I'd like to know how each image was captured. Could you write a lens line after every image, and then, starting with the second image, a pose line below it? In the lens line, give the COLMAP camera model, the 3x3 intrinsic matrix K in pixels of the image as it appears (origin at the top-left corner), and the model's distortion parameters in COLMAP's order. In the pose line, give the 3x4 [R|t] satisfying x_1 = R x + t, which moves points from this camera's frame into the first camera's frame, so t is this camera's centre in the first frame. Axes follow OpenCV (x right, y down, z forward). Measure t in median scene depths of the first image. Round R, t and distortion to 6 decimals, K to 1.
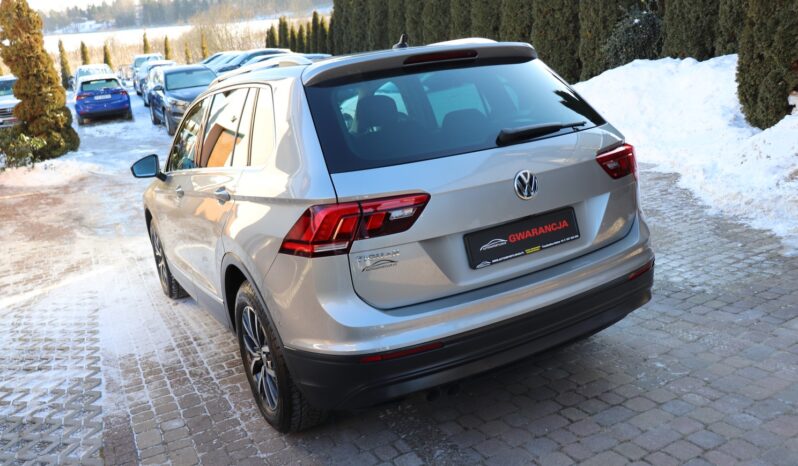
lens RADIAL K [[670.6, 0, 409.9], [0, 670.6, 234.2], [0, 0, 1]] dist [-0.162086, 0.146916]
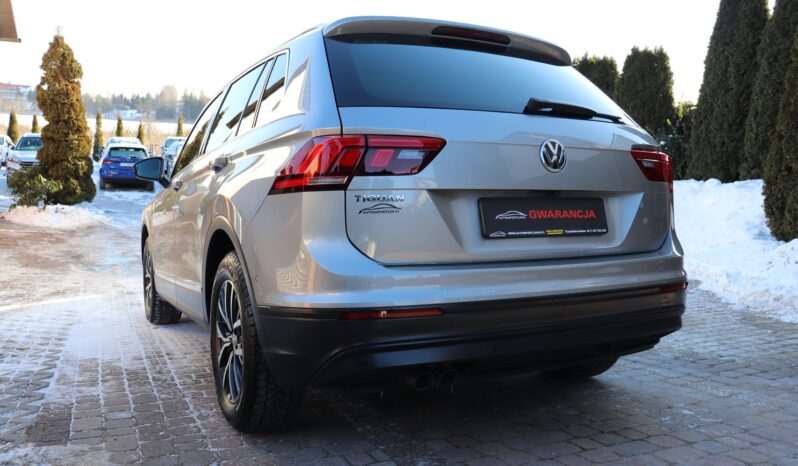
lens RADIAL K [[670.6, 0, 409.9], [0, 670.6, 234.2], [0, 0, 1]] dist [-0.162086, 0.146916]
pose [[0.993198, 0.113337, -0.026680, 0.014789], [-0.116324, 0.975847, -0.184910, 0.169413], [0.005079, 0.186756, 0.982393, 0.111266]]
